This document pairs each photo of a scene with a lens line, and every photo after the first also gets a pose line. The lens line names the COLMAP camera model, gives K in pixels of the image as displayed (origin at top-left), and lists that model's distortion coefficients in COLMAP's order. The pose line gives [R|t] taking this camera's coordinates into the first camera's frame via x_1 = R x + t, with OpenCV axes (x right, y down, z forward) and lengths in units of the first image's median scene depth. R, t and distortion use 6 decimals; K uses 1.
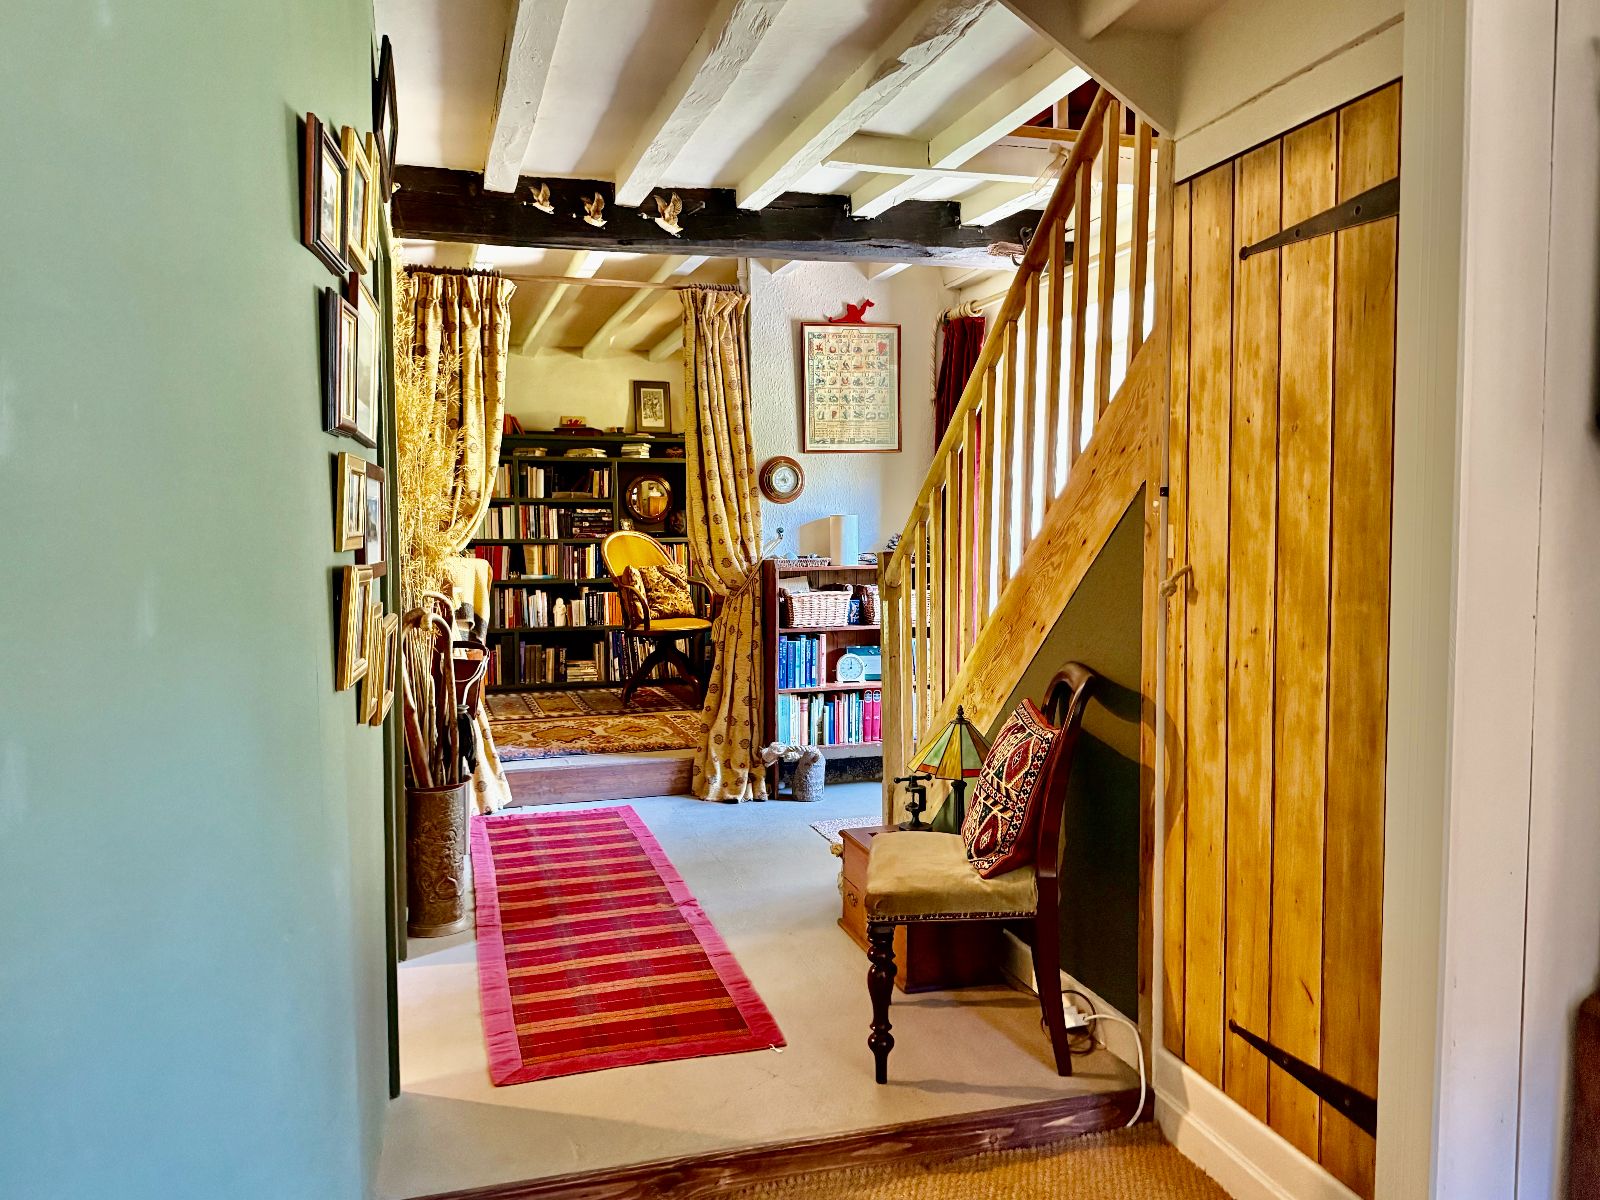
lens RADIAL K [[1159.7, 0, 795.8], [0, 1159.7, 599.7], [0, 0, 1]] dist [0.004047, -0.000813]
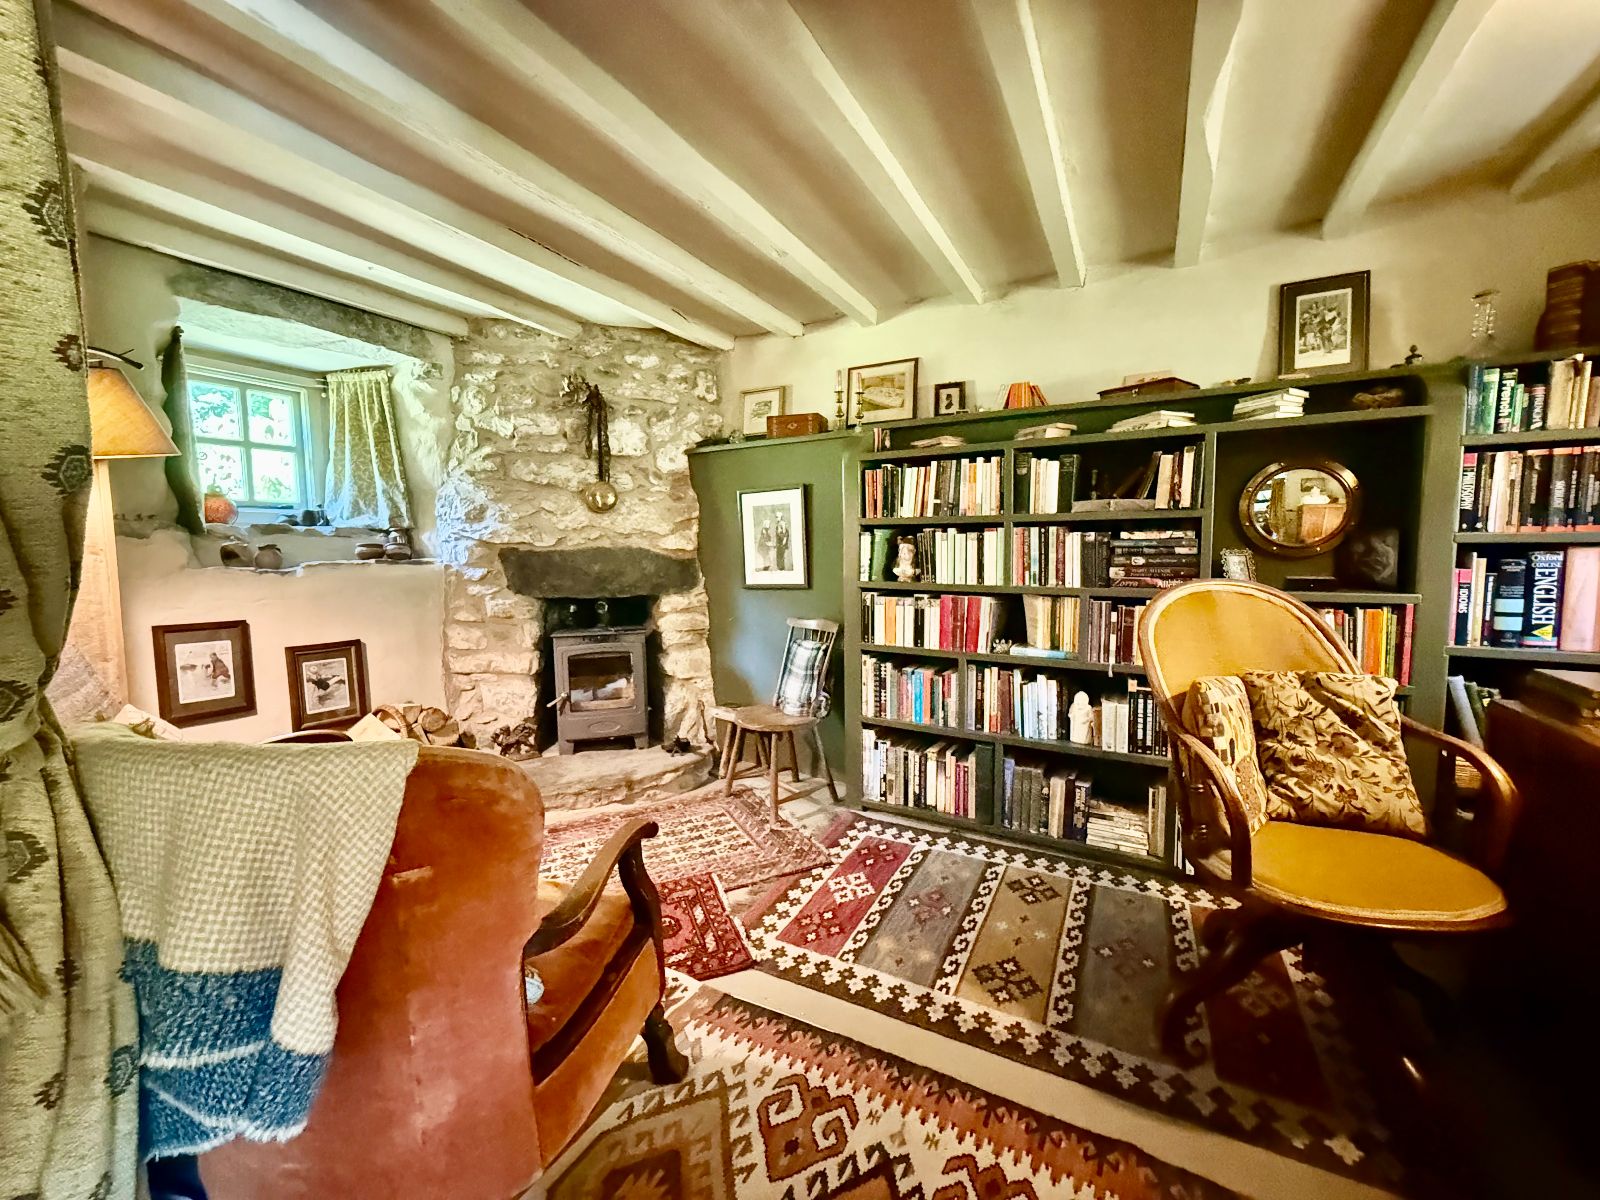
lens RADIAL K [[639.2, 0, 805.6], [0, 639.2, 604.7], [0, 0, 1]] dist [-0.002549, 0.001828]
pose [[0.691110, 0.060719, -0.720195, -0.077282], [-0.043679, 0.998152, 0.042239, -0.051336], [0.721429, 0.002266, 0.692485, 0.696899]]
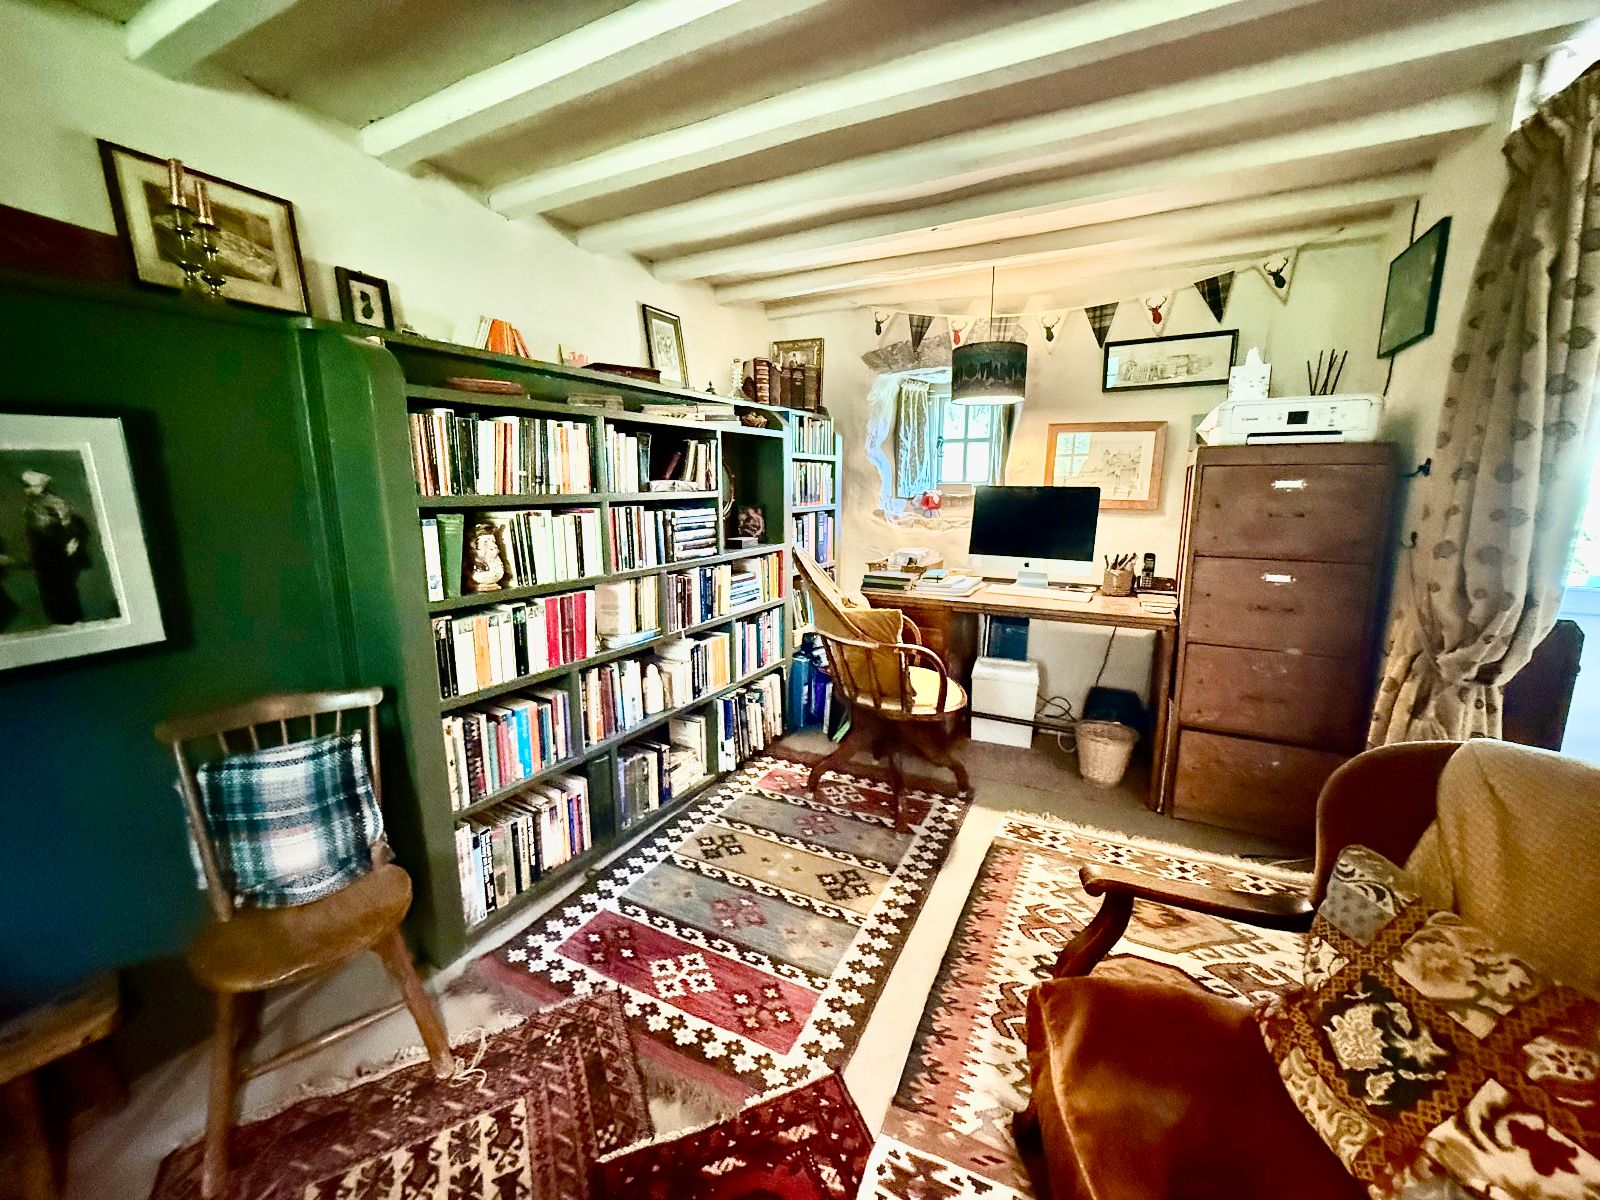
lens RADIAL K [[639.2, 0, 794.3], [0, 639.2, 607.7], [0, 0, 1]] dist [-0.002549, 0.001828]
pose [[0.709910, -0.137934, 0.690654, -0.373951], [0.055675, 0.988556, 0.140202, -0.071774], [-0.702089, -0.061078, 0.709465, 0.730228]]
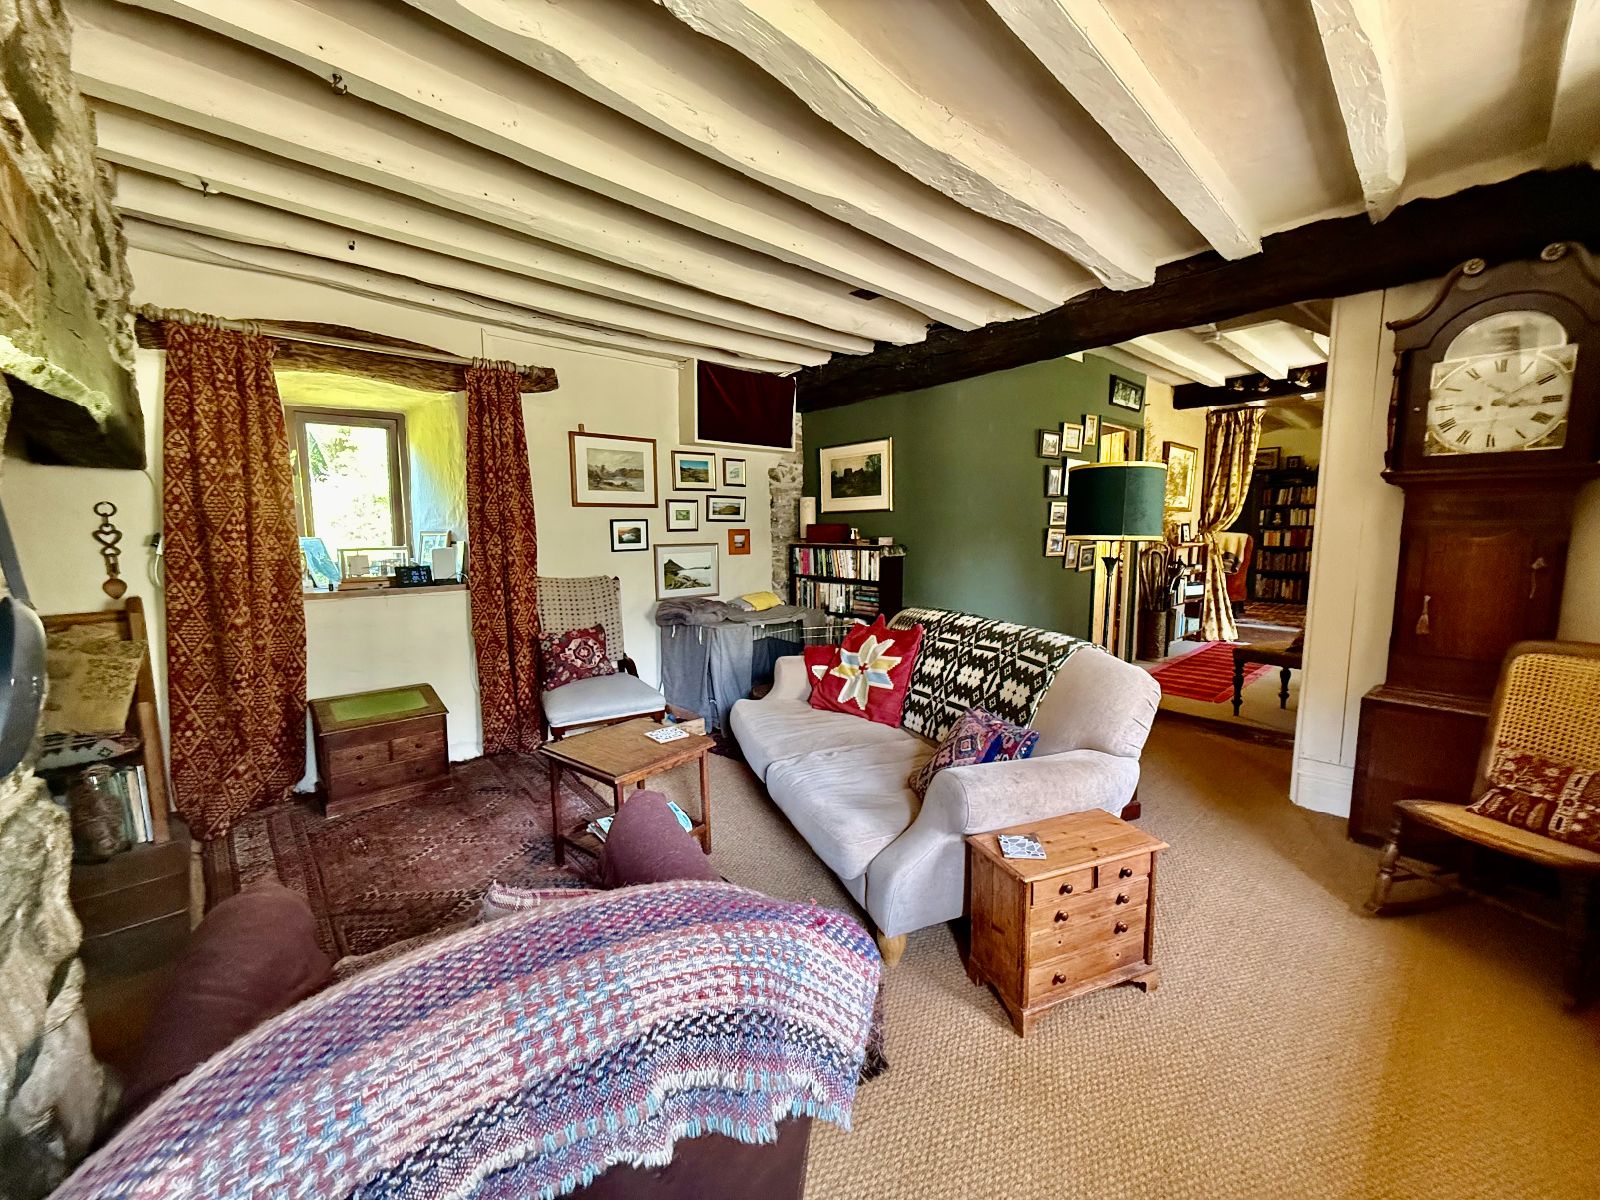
lens RADIAL K [[639.2, 0, 804.9], [0, 639.2, 600.2], [0, 0, 1]] dist [-0.002549, 0.001828]
pose [[0.433946, 0.103538, -0.894970, 0.350799], [-0.048522, 0.994619, 0.091539, 0.015947], [0.899631, 0.003702, 0.436634, -0.228875]]
